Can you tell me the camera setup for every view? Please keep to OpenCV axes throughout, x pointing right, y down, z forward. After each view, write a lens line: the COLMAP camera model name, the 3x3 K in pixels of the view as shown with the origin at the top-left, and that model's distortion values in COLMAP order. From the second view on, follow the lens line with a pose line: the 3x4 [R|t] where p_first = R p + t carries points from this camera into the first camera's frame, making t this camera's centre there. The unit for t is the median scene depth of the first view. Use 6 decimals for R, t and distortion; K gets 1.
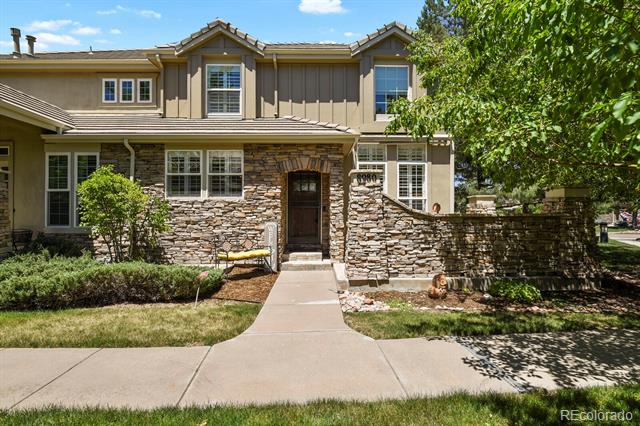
lens RADIAL K [[308.9, 0, 318.3], [0, 308.9, 212.4], [0, 0, 1]] dist [-0.000087, -0.000492]
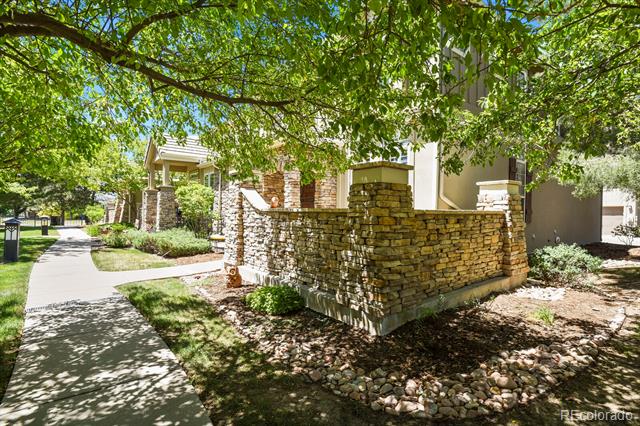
lens RADIAL K [[308.9, 0, 318.8], [0, 308.9, 212.9], [0, 0, 1]] dist [-0.000087, -0.000492]
pose [[0.616005, 0.016090, -0.787578, 1.302883], [-0.003367, 0.999836, 0.017792, 0.000139], [0.787735, -0.008308, 0.615958, 0.536409]]
